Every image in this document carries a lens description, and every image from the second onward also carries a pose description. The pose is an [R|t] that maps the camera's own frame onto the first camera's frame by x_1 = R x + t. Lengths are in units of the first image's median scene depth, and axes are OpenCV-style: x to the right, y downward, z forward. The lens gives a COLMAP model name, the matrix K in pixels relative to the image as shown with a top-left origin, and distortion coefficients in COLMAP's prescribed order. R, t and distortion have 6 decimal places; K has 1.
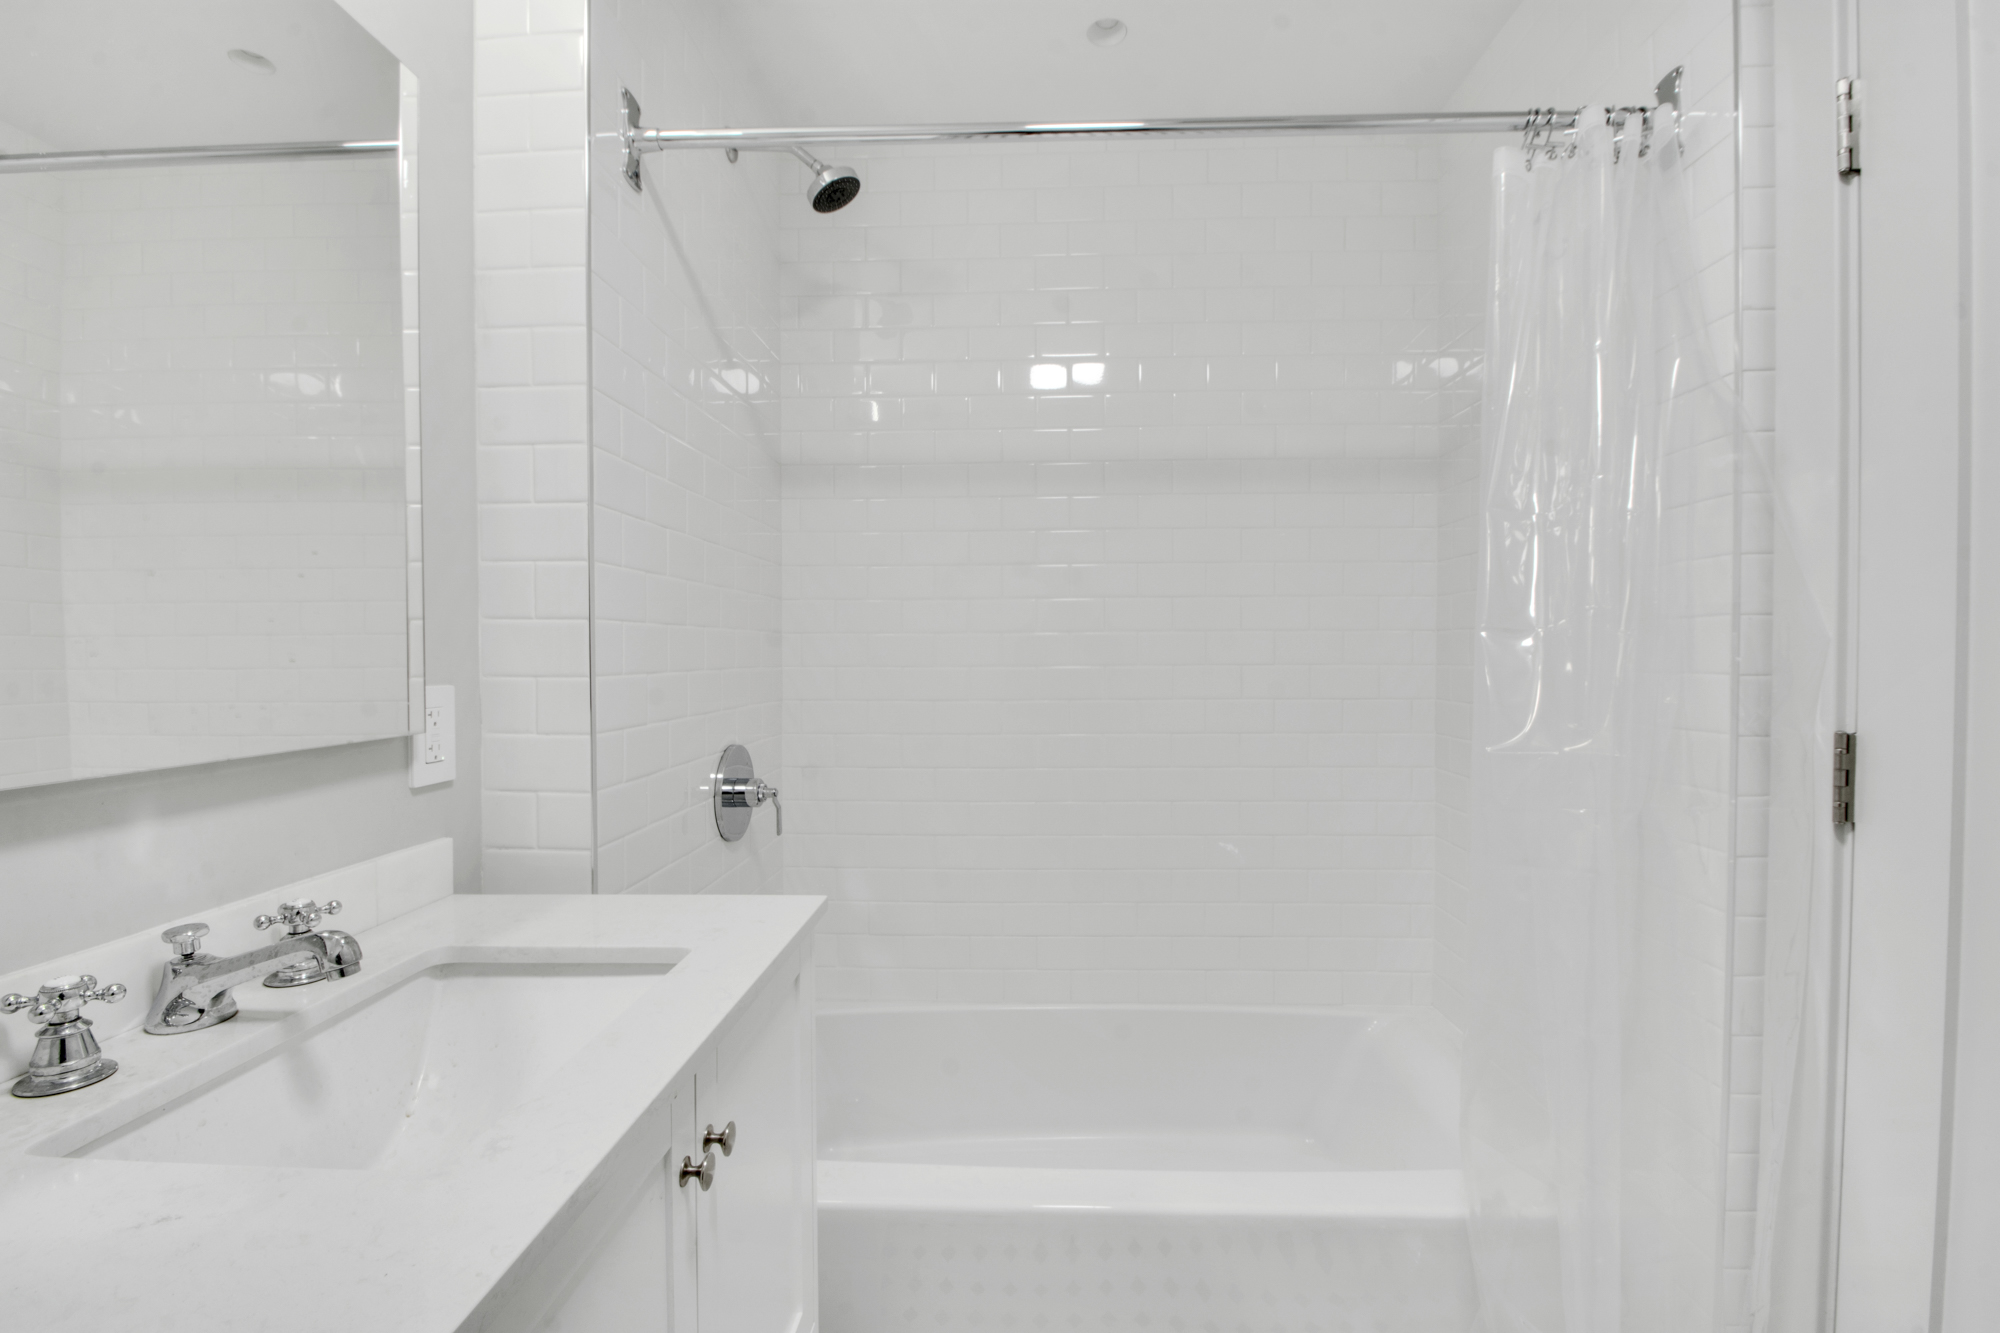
lens RADIAL K [[877.6, 0, 1000.0], [0, 877.6, 666.5], [0, 0, 1]] dist [0.051440, -0.022417]
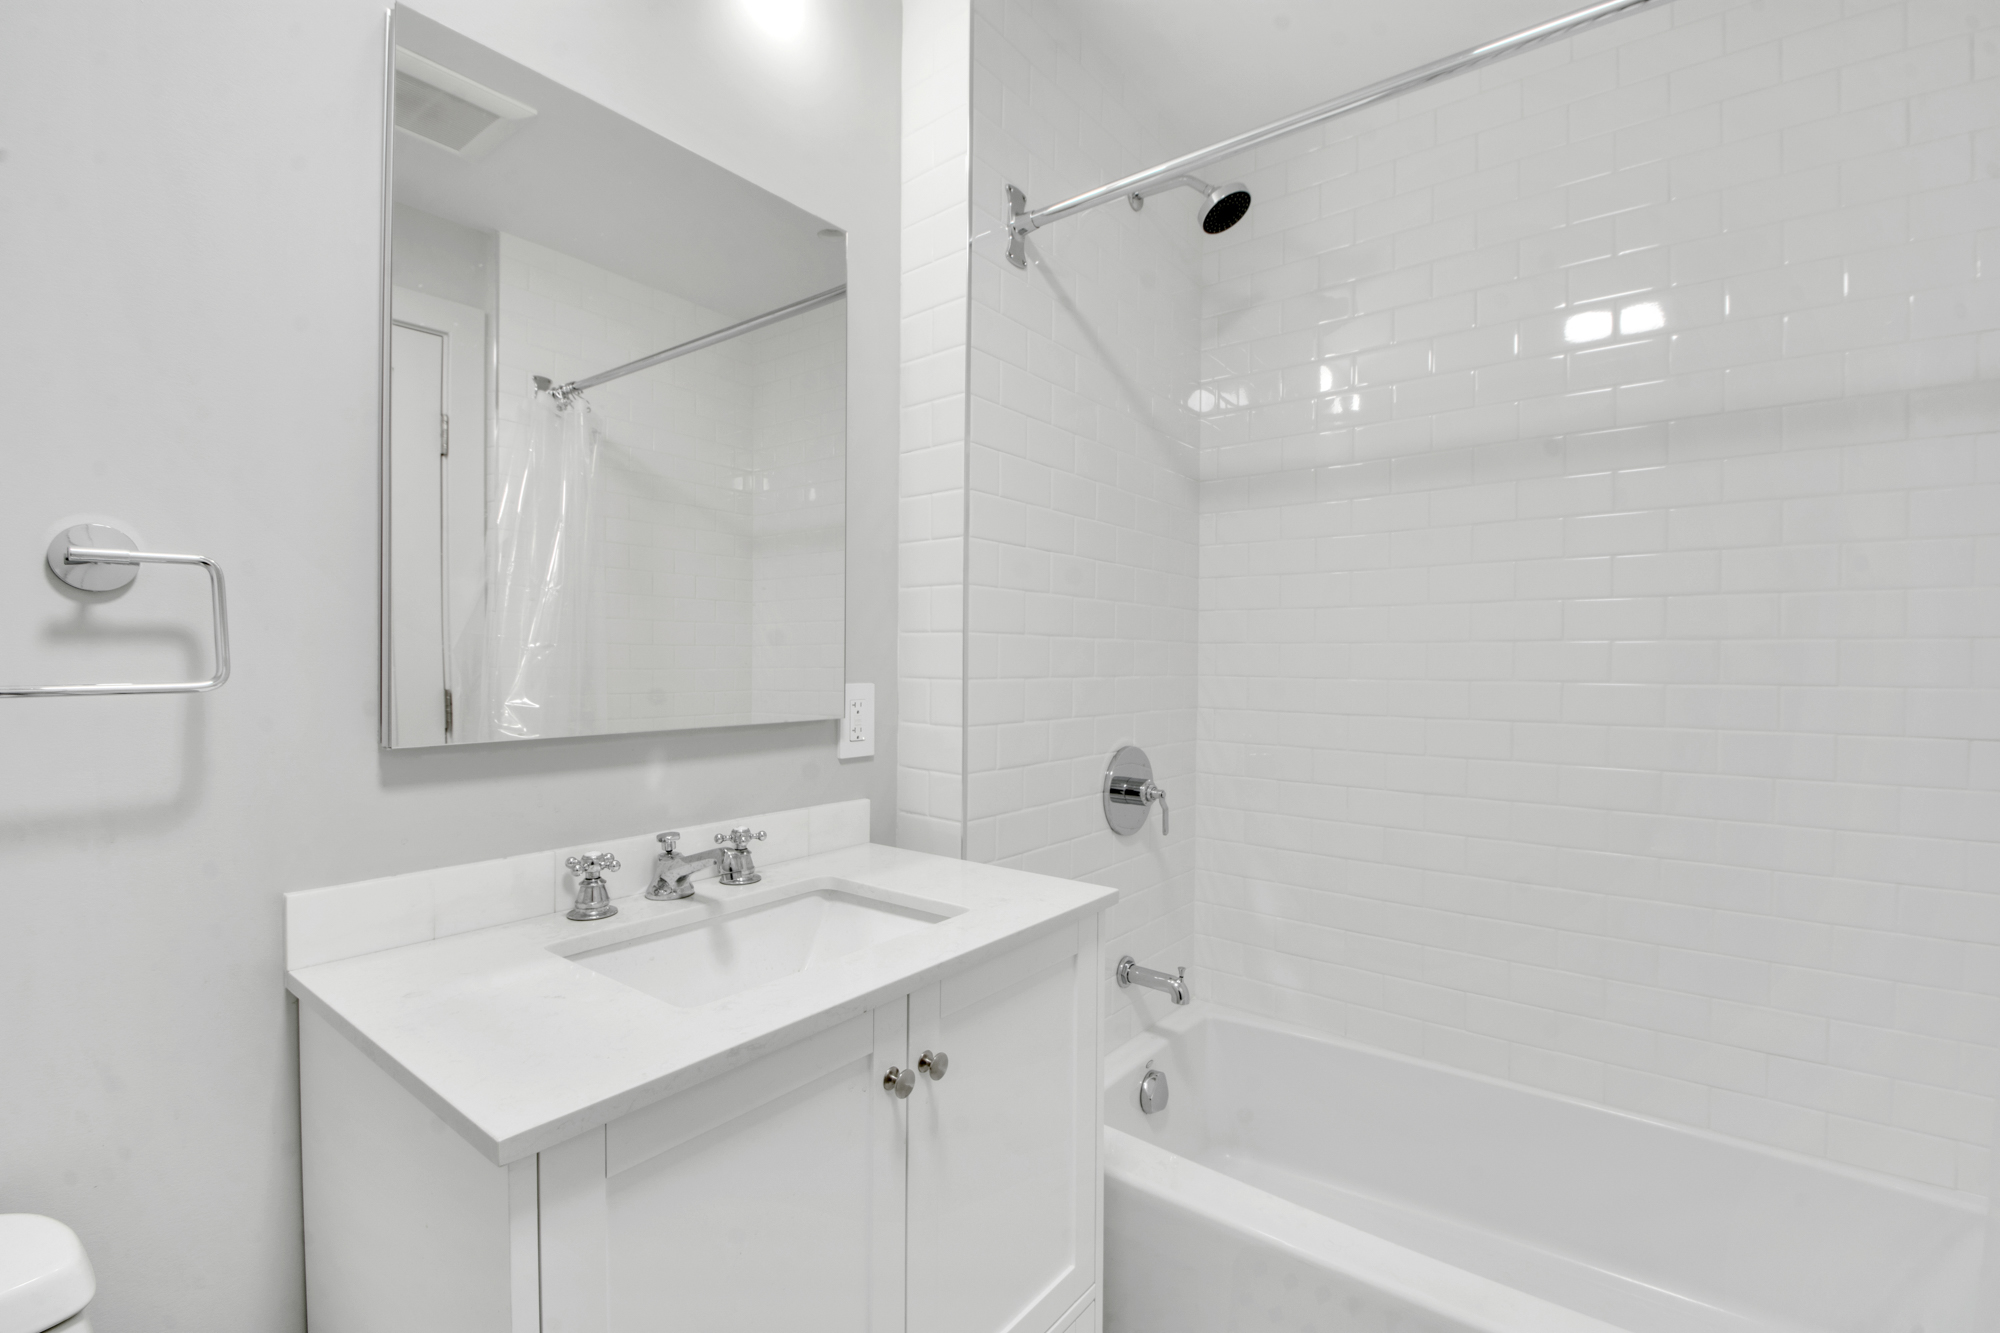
lens RADIAL K [[877.6, 0, 1000.0], [0, 877.6, 666.5], [0, 0, 1]] dist [0.051440, -0.022417]
pose [[0.828216, 0.013194, -0.560253, 0.273297], [-0.018680, 0.999817, -0.004068, -0.002632], [0.560097, 0.013834, 0.828311, 0.031820]]
